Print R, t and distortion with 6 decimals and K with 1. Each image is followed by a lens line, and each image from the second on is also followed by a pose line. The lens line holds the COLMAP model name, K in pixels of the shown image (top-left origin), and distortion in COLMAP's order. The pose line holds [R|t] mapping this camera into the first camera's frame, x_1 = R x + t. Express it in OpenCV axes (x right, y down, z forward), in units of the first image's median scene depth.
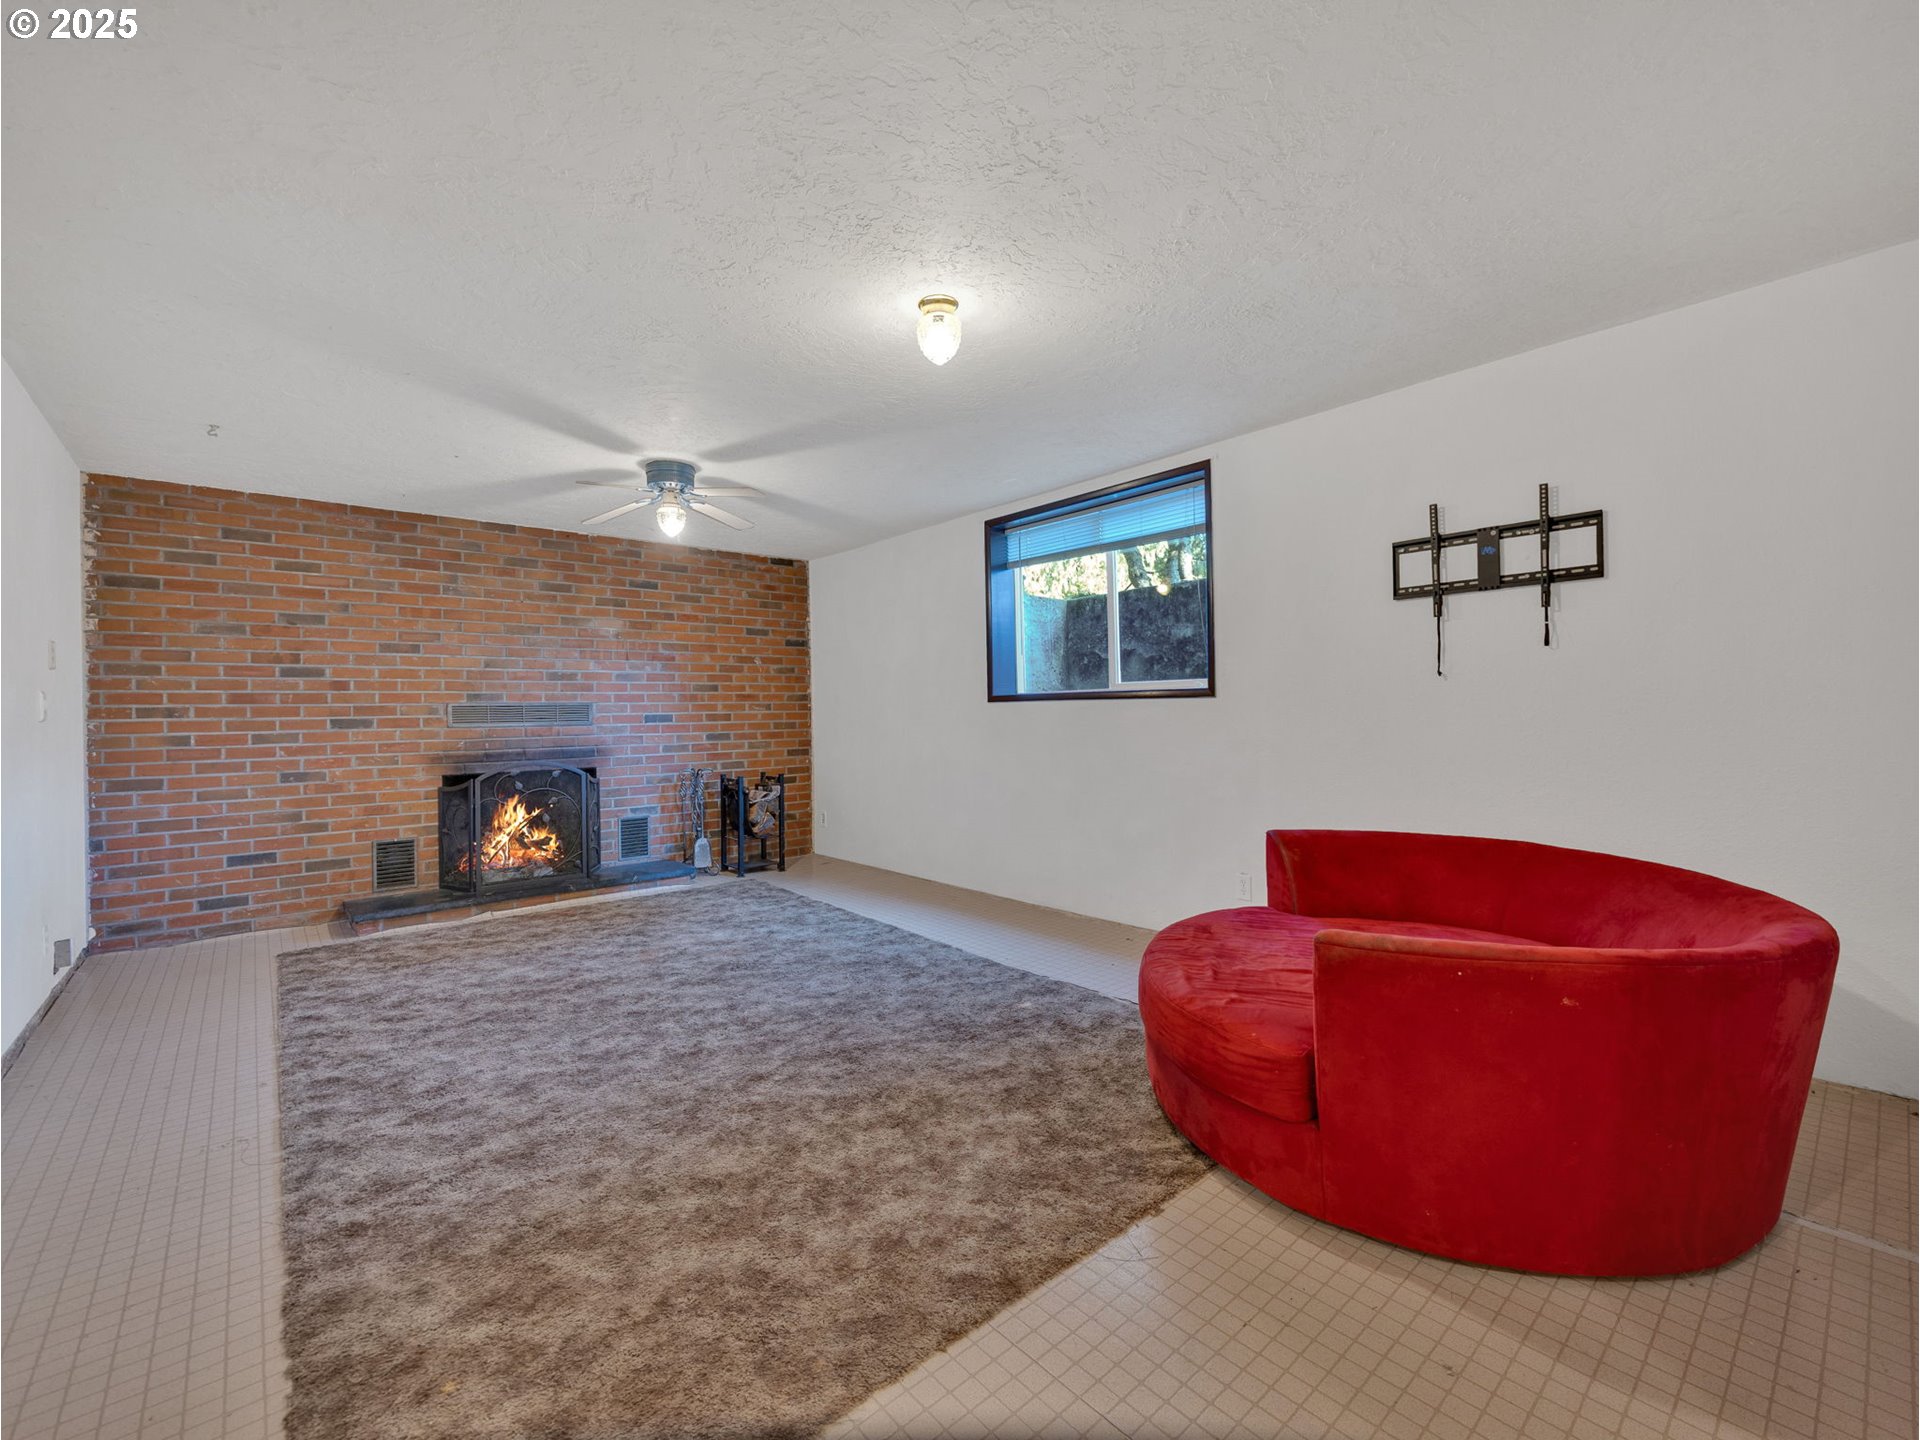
lens RADIAL K [[829.6, 0, 955.2], [0, 829.6, 714.8], [0, 0, 1]] dist [-0.002547, -0.000281]
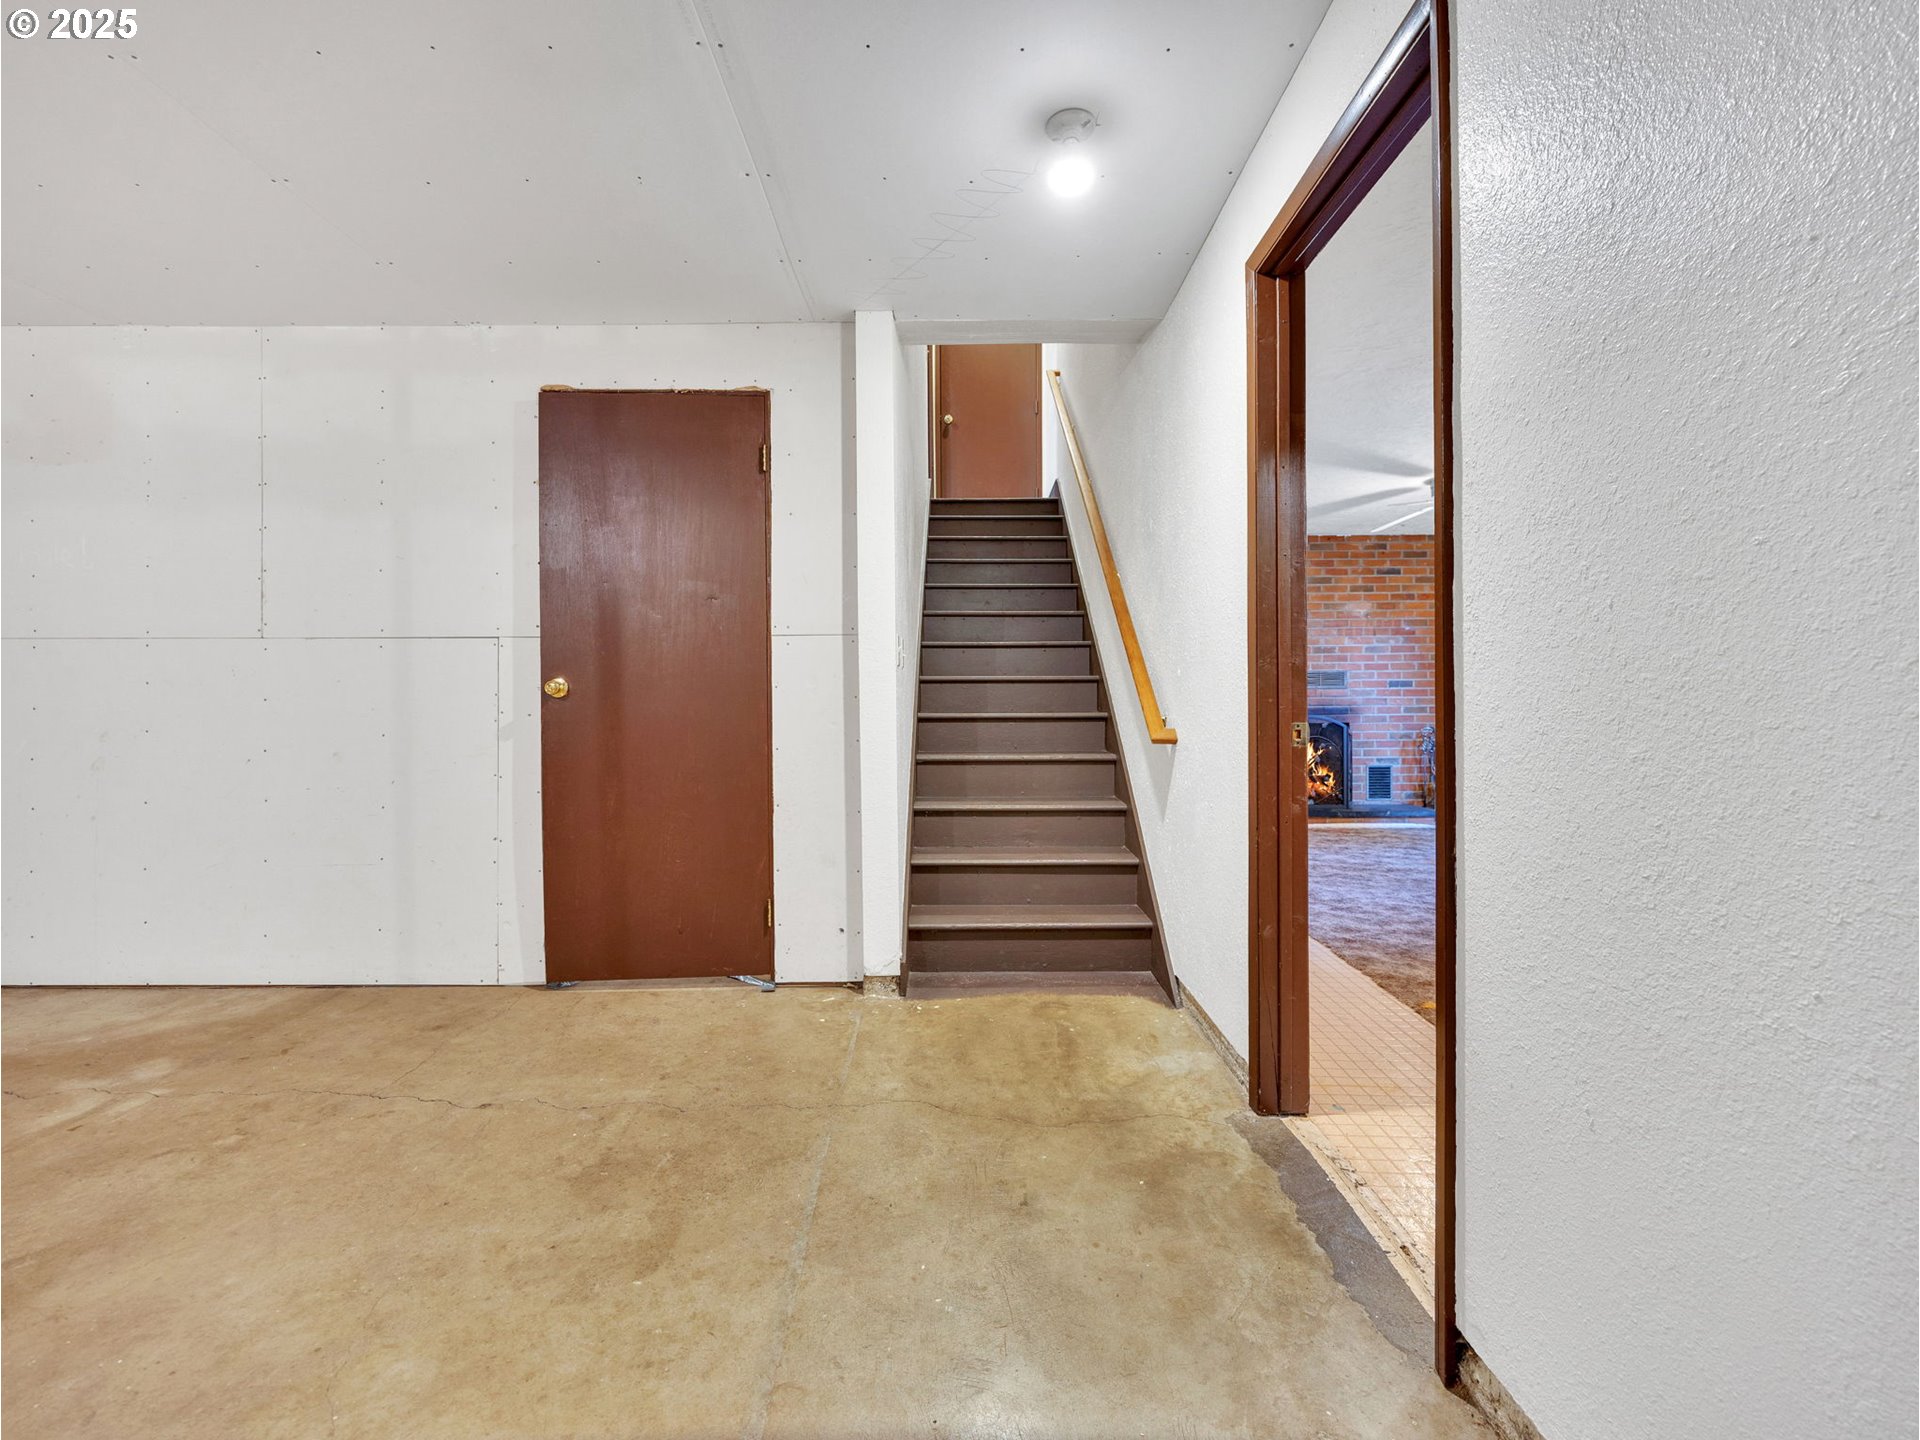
lens RADIAL K [[829.6, 0, 968.9], [0, 829.6, 695.3], [0, 0, 1]] dist [-0.002547, -0.000281]
pose [[0.748943, 0.009905, -0.662561, -0.037530], [-0.006181, 0.999949, 0.007962, 0.015560], [0.662606, -0.001868, 0.748966, -0.298911]]
